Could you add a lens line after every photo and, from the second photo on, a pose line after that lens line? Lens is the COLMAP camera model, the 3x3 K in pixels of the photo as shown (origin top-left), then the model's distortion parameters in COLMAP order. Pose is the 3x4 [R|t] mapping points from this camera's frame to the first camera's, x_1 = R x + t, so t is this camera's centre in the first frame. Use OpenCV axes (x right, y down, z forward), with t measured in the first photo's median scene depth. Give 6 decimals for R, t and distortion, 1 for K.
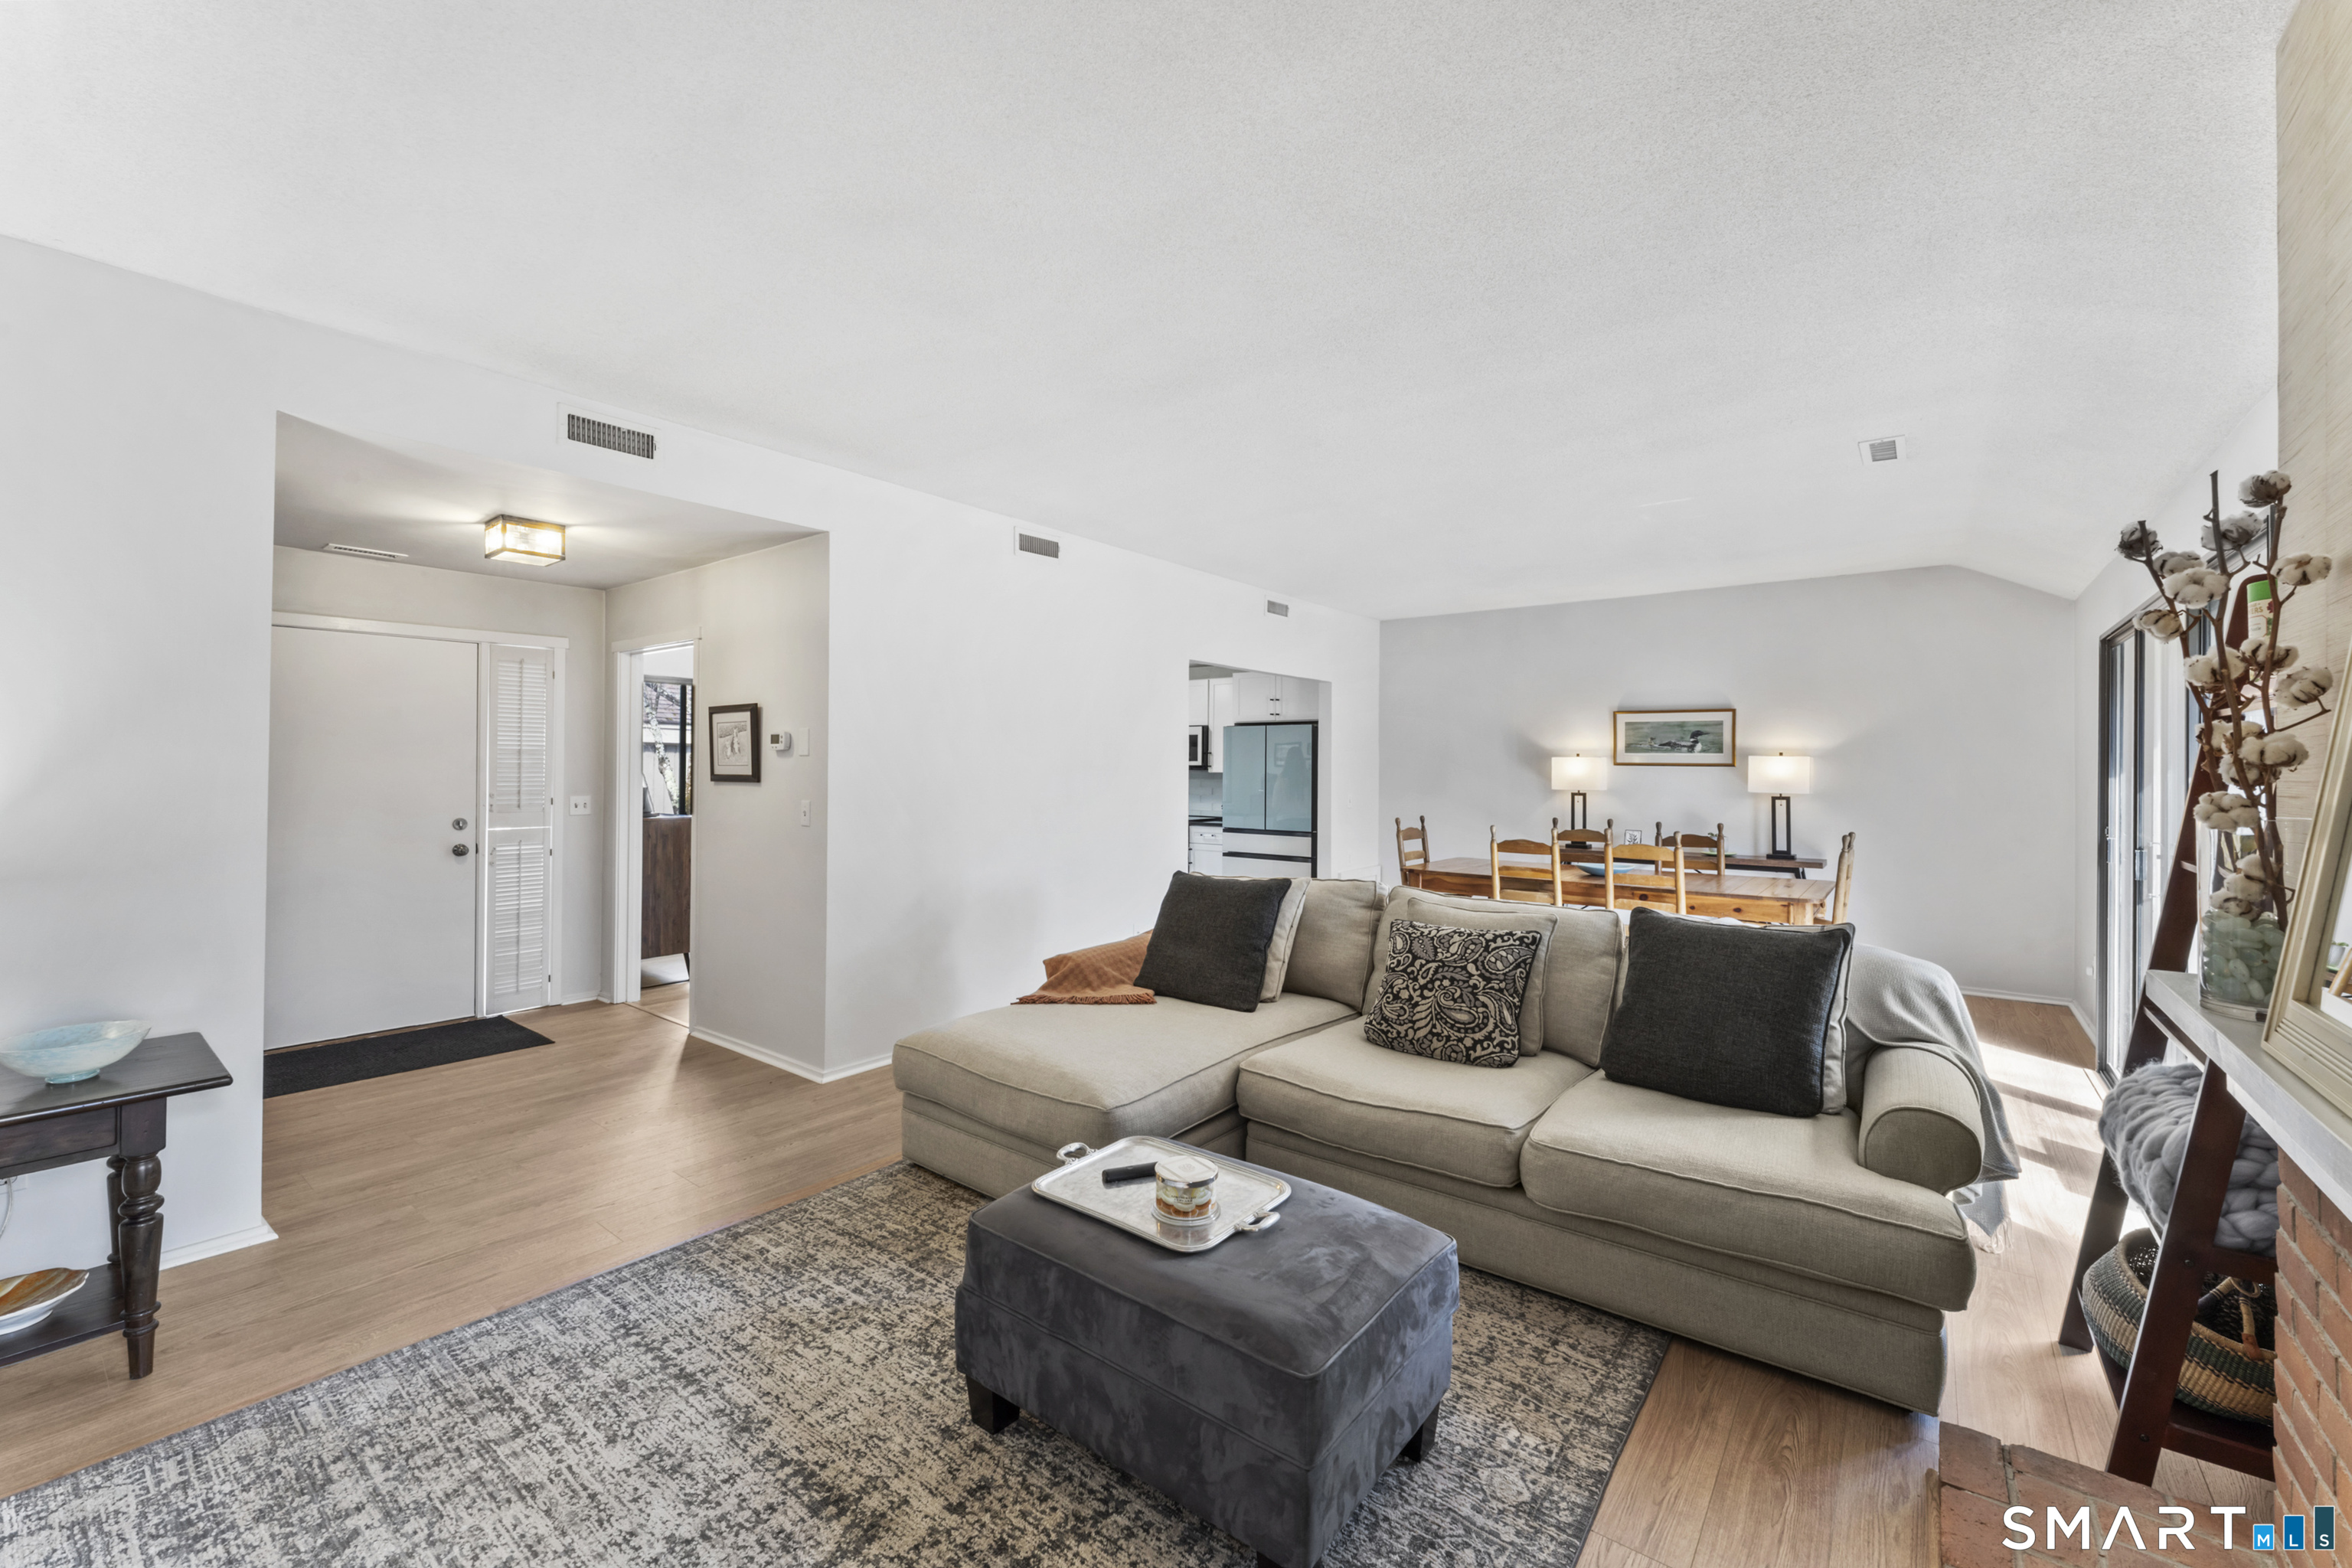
lens RADIAL K [[946.7, 0, 1190.2], [0, 946.7, 771.6], [0, 0, 1]] dist [-0.002743, 0.000615]
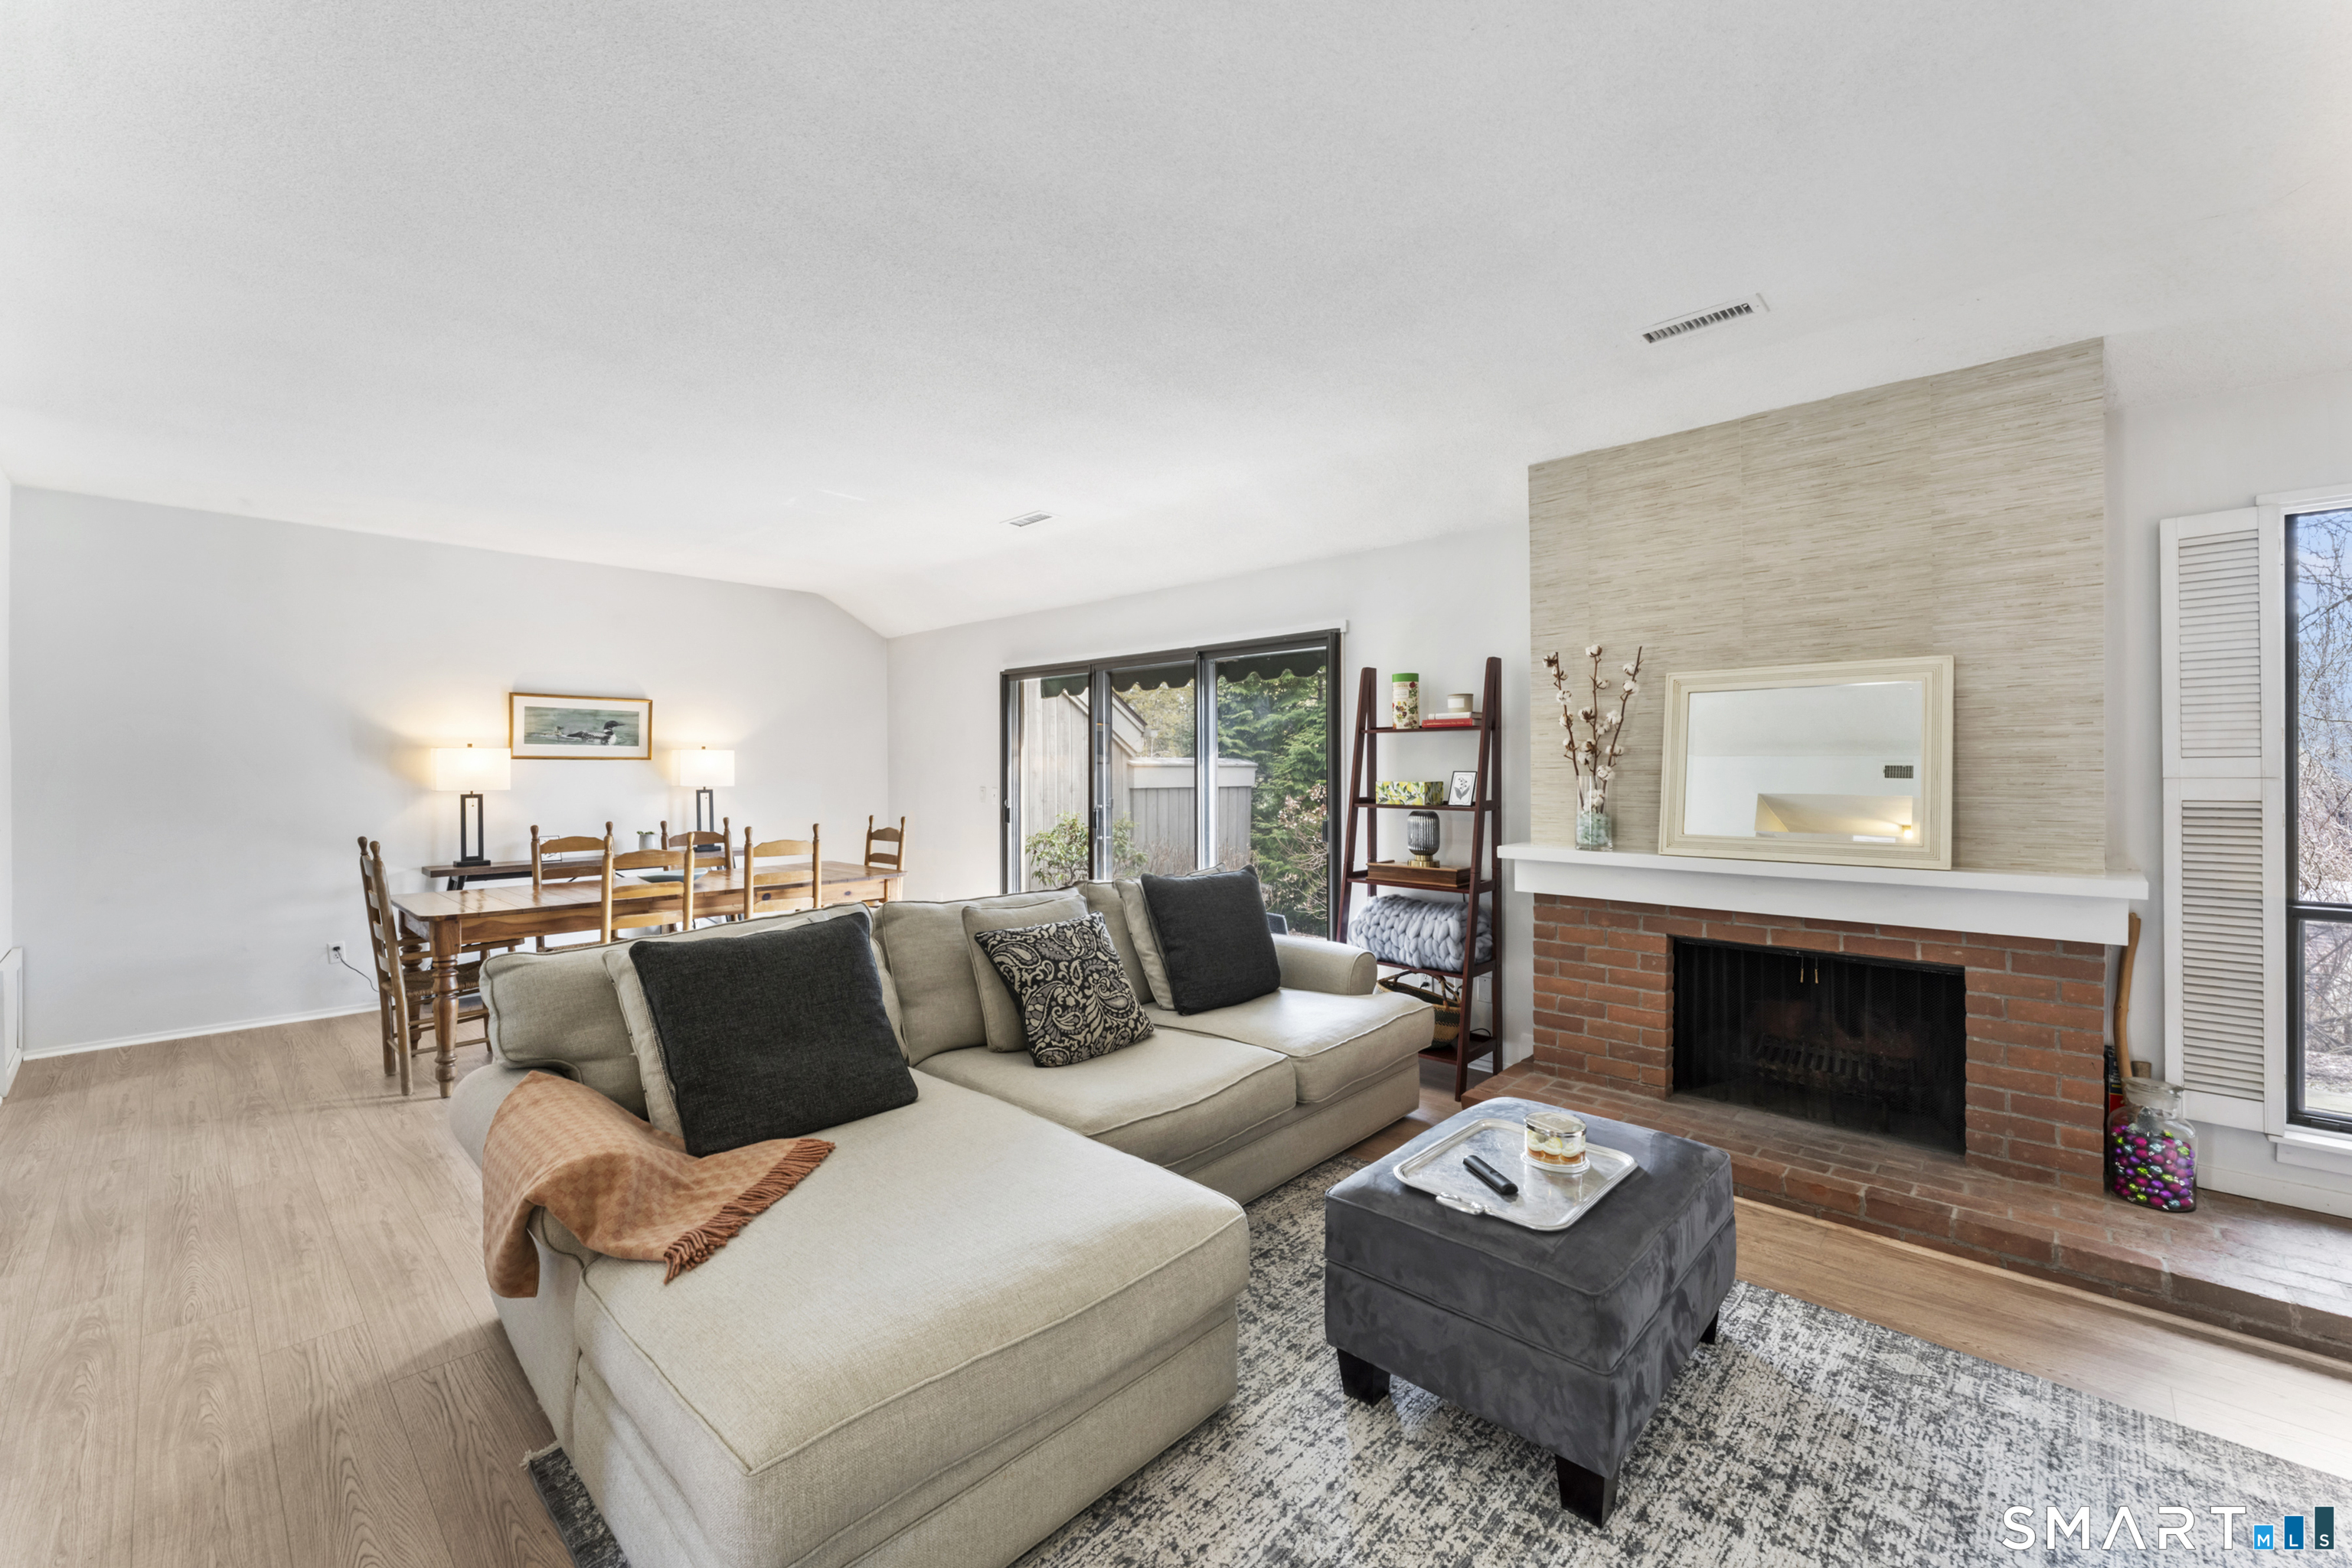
lens RADIAL K [[946.7, 0, 1178.6], [0, 946.7, 772.2], [0, 0, 1]] dist [-0.002743, 0.000615]
pose [[0.093965, -0.009052, 0.995534, -0.683411], [0.007129, 0.999939, 0.008419, 0.004241], [-0.995550, 0.006306, 0.094024, 0.806580]]
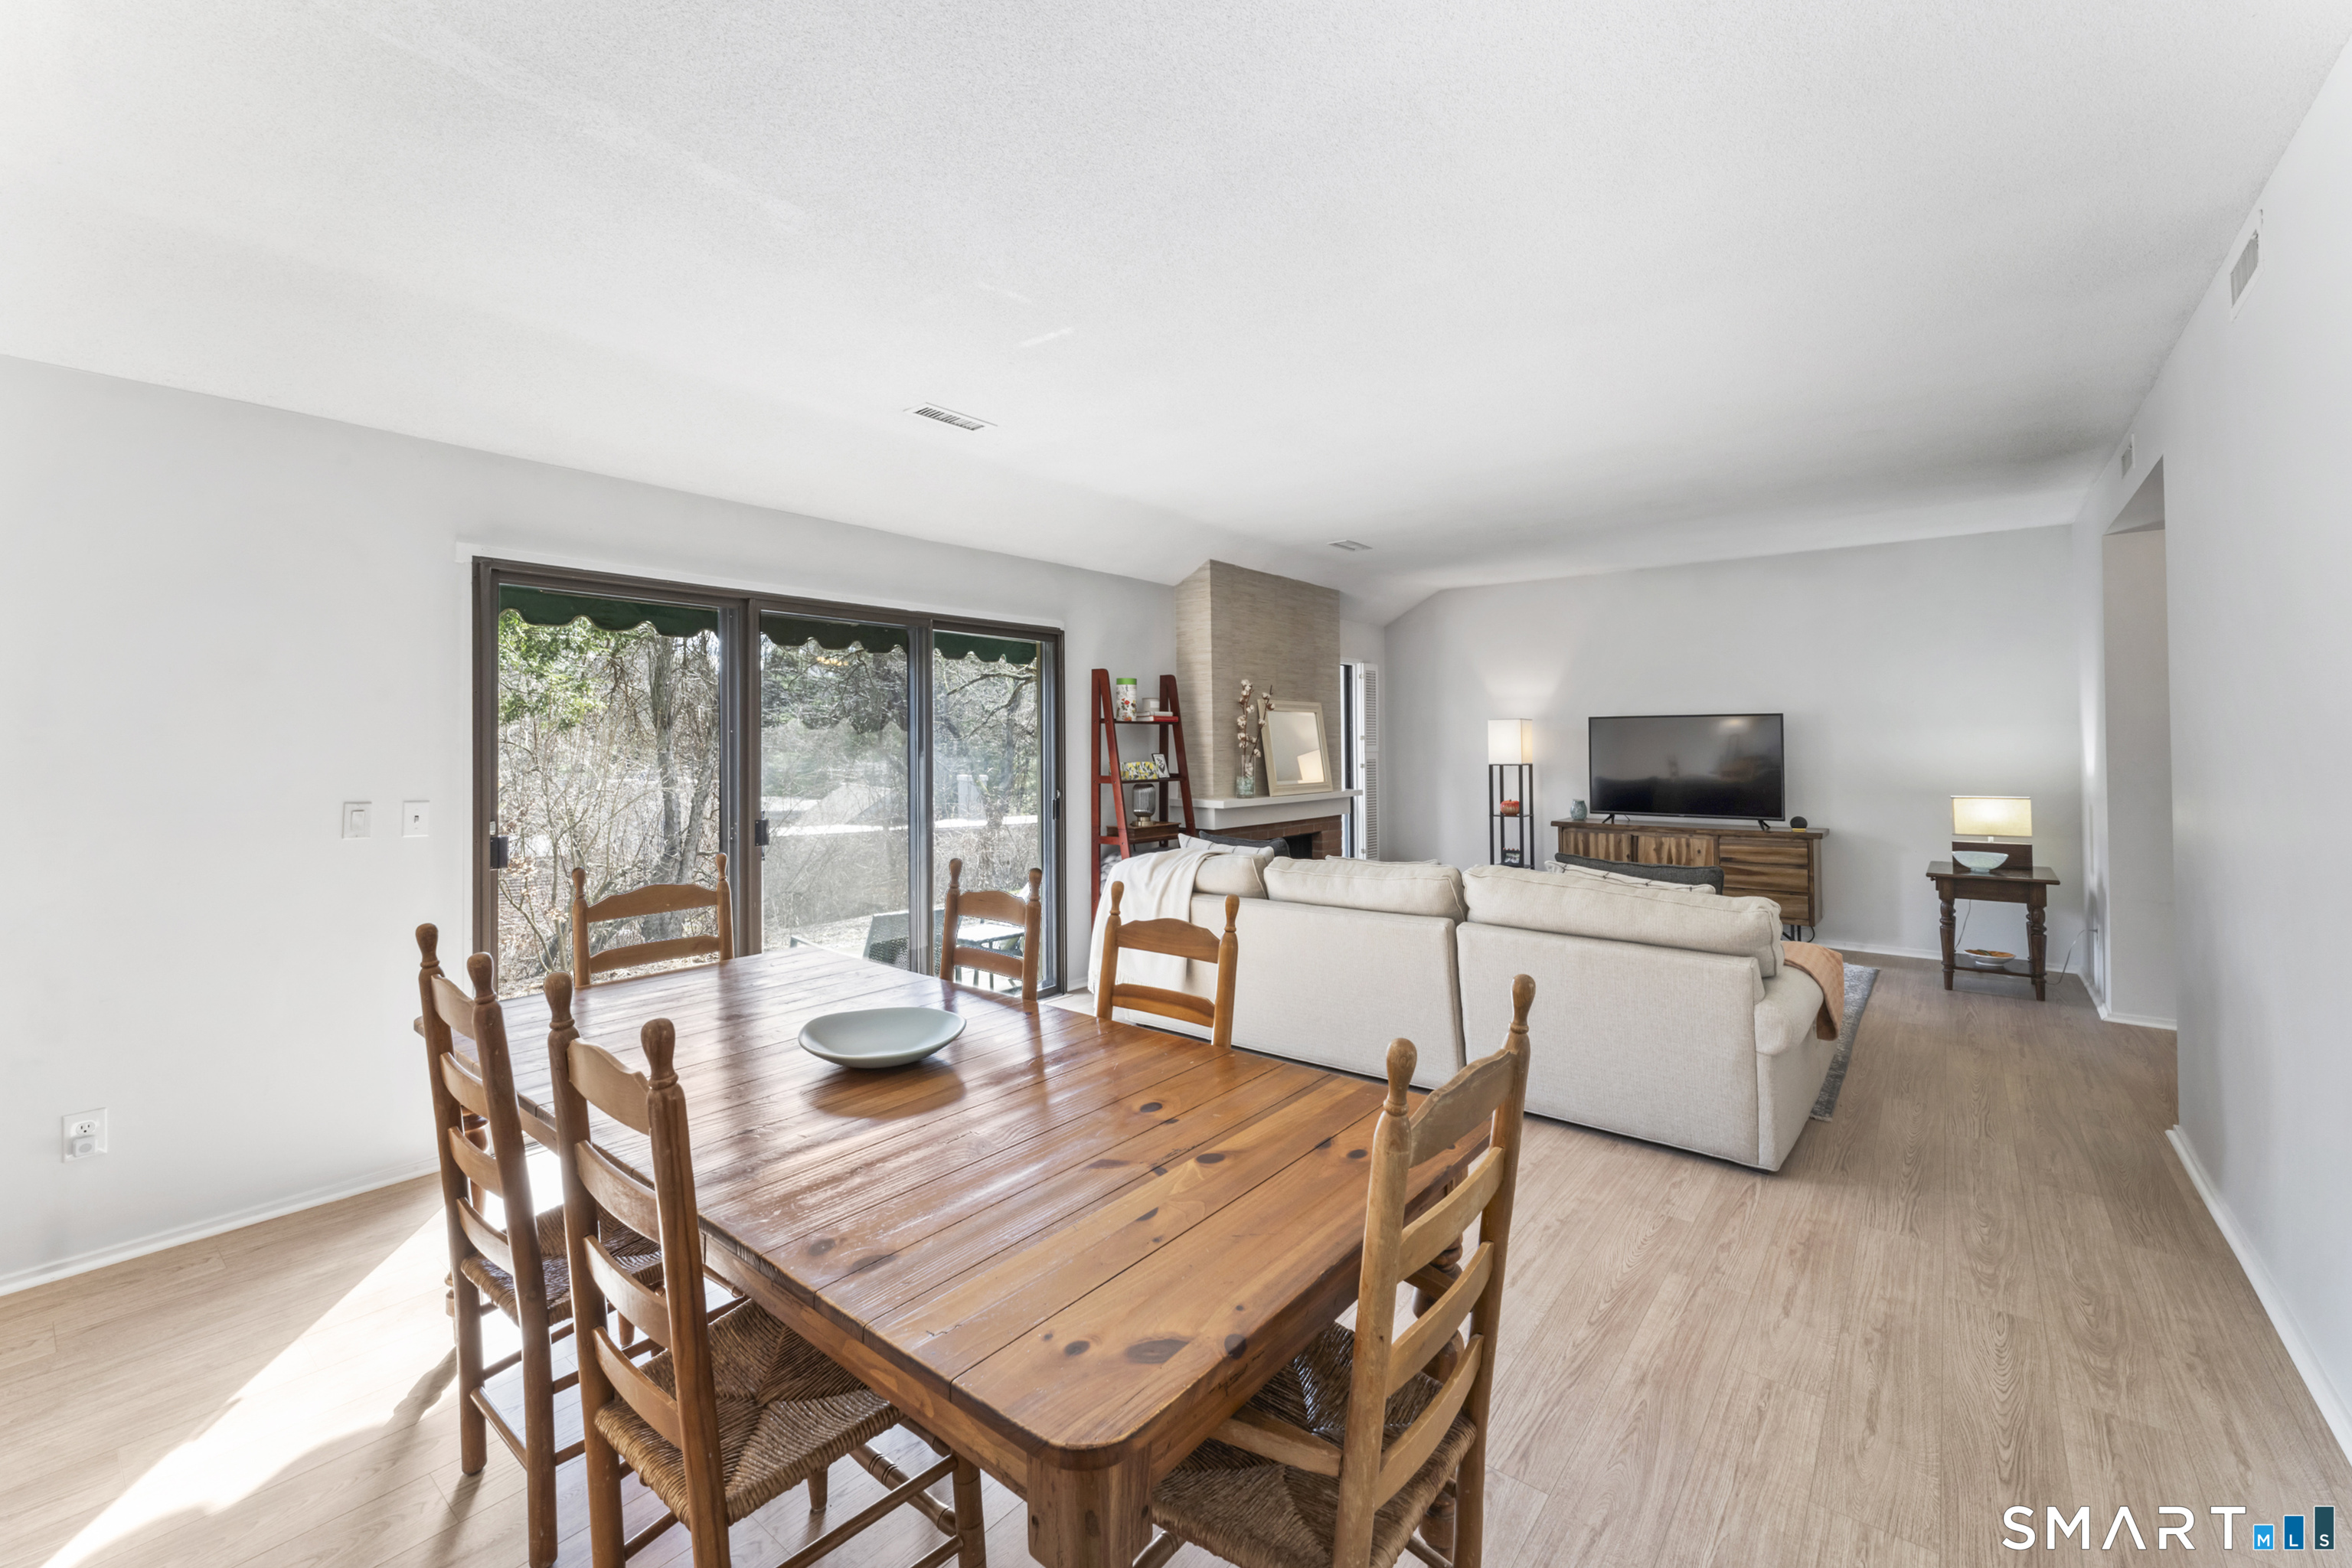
lens RADIAL K [[946.7, 0, 1164.9], [0, 946.7, 746.9], [0, 0, 1]] dist [-0.002743, 0.000615]
pose [[-0.999271, -0.000896, 0.038179, 0.568297], [-0.000619, 0.999973, 0.007269, -0.009238], [-0.038185, 0.007241, -0.999244, 2.369226]]
